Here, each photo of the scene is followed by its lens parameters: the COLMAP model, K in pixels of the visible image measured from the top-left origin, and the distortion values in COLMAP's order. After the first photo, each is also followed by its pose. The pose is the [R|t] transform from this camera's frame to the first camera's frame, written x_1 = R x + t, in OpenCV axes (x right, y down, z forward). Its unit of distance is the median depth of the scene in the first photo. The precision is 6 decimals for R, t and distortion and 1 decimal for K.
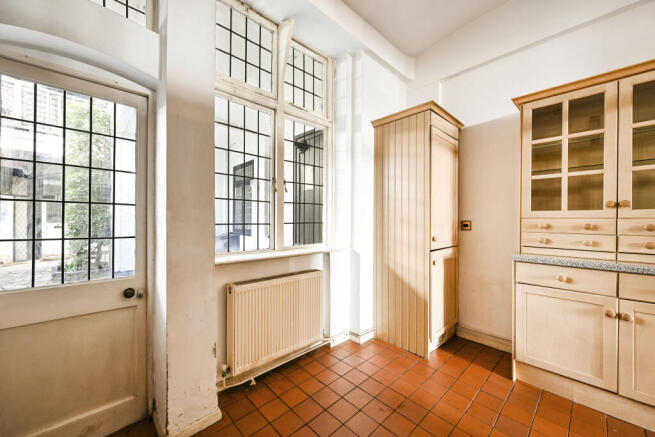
lens RADIAL K [[252.2, 0, 329.9], [0, 252.2, 222.0], [0, 0, 1]] dist [-0.003888, -0.000102]
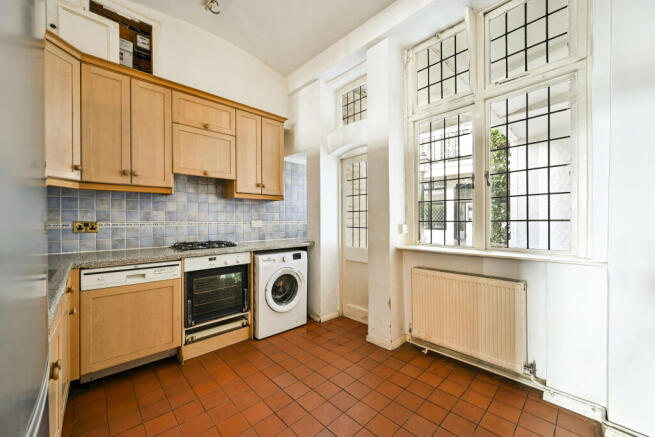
lens RADIAL K [[252.2, 0, 329.3], [0, 252.2, 220.3], [0, 0, 1]] dist [-0.003888, -0.000102]
pose [[-0.002738, -0.003158, -0.999991, 0.835460], [0.008665, 0.999957, -0.003182, 0.001347], [0.999959, -0.008674, -0.002711, 0.493103]]
